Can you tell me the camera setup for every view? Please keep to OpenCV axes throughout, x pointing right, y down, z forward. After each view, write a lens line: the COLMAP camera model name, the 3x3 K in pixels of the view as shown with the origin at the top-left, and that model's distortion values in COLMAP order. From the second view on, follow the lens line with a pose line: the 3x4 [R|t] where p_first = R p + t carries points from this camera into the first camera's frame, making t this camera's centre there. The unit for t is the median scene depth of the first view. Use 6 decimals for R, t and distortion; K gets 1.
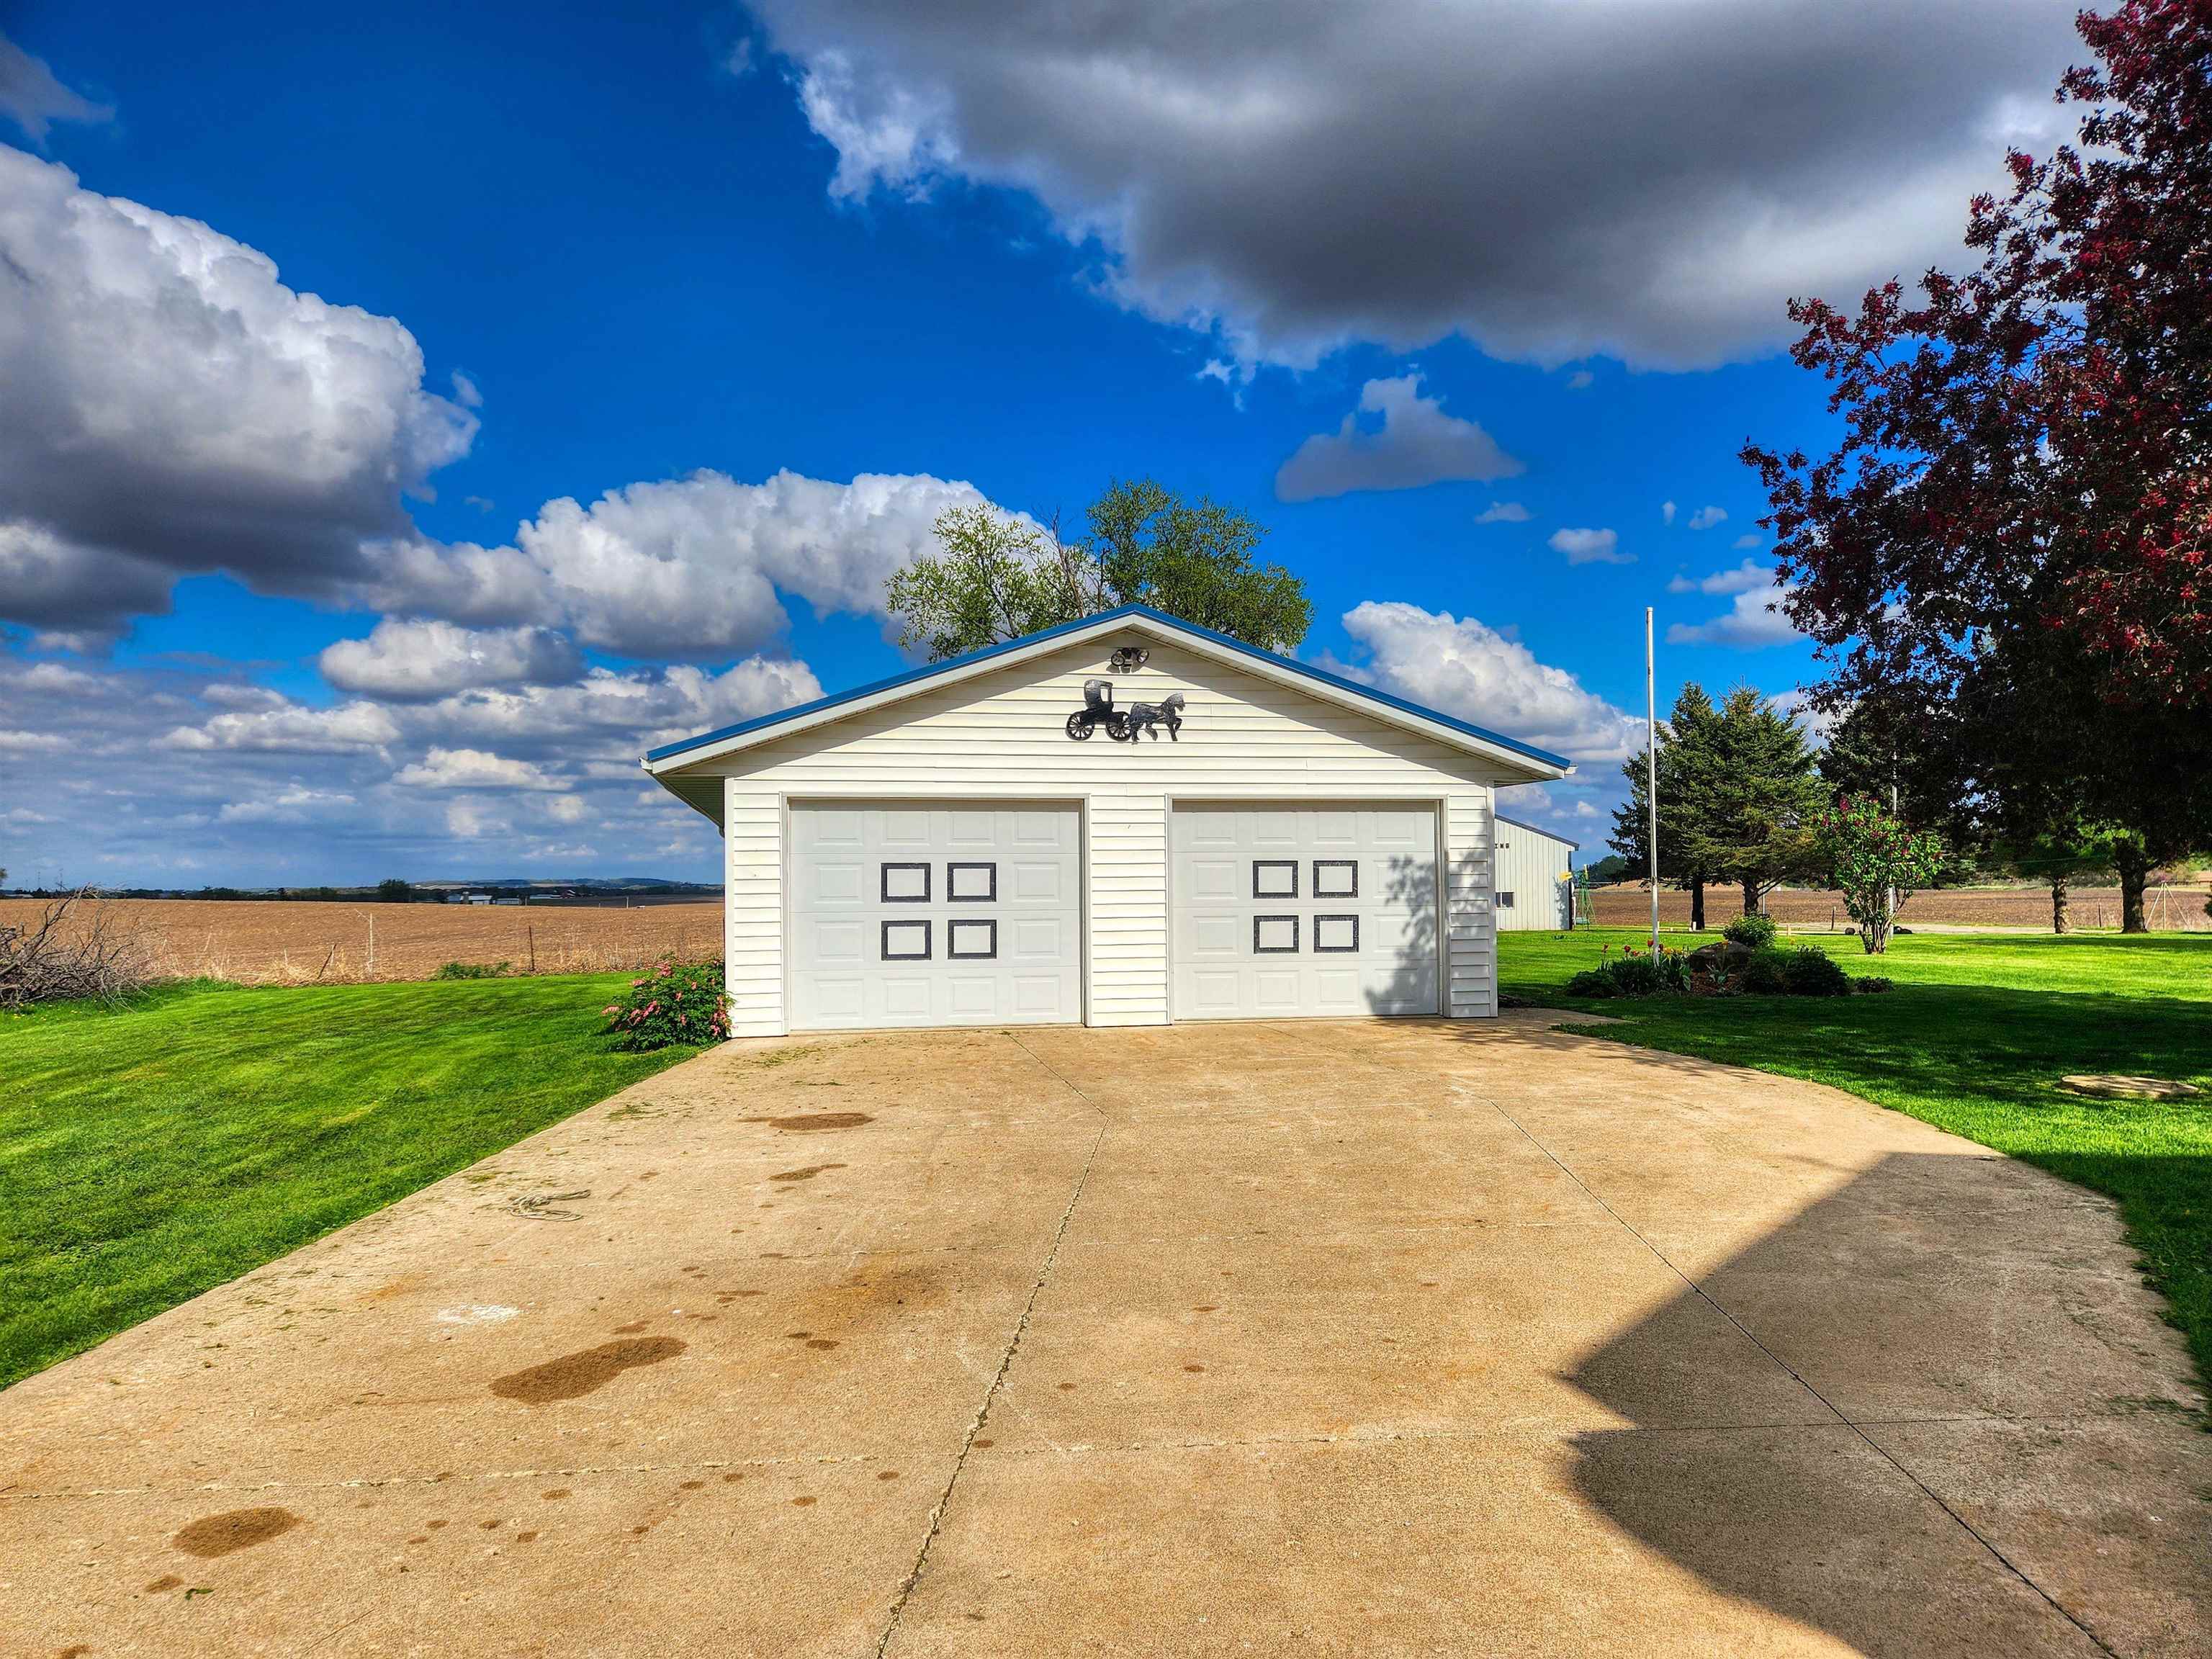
lens RADIAL K [[1485.0, 0, 1098.9], [0, 1485.0, 853.2], [0, 0, 1]] dist [0.006103, -0.004223]
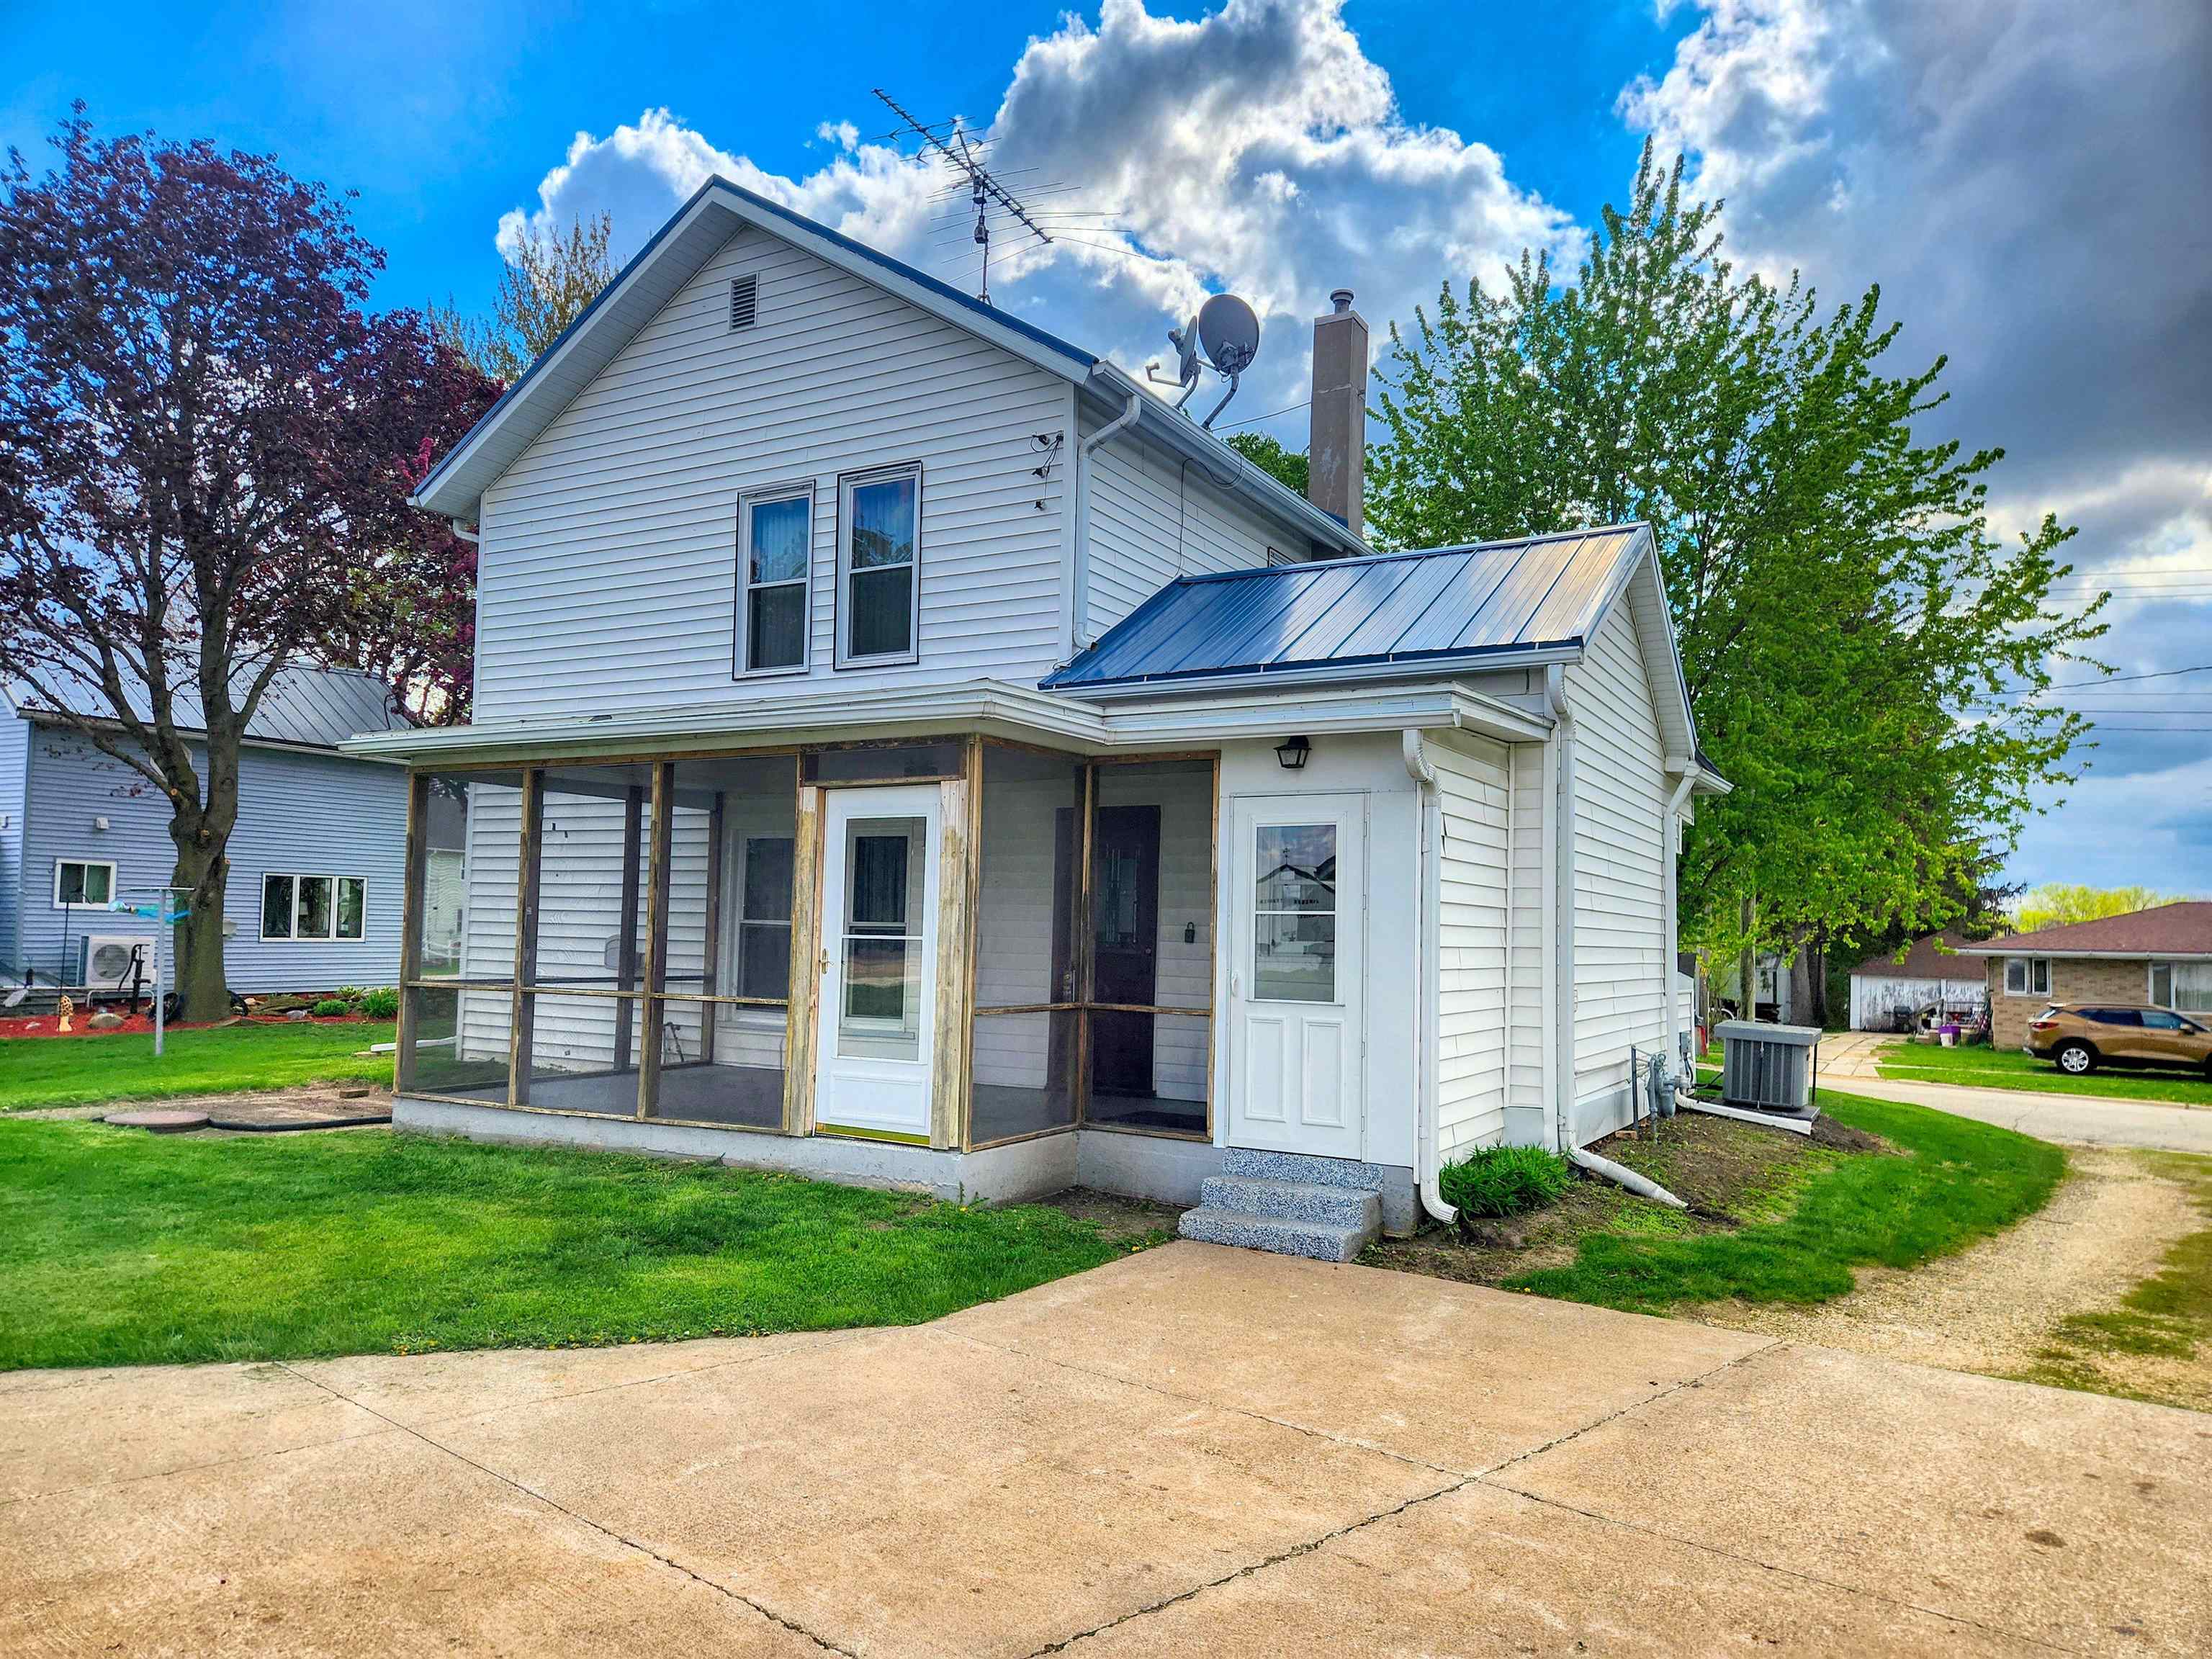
lens RADIAL K [[1485.0, 0, 1103.9], [0, 1485.0, 830.7], [0, 0, 1]] dist [0.006103, -0.004223]
pose [[-0.740773, 0.040841, 0.670512, -0.232400], [-0.025455, 0.995727, -0.088772, 0.002170], [-0.671272, -0.082828, -0.736568, 0.505900]]
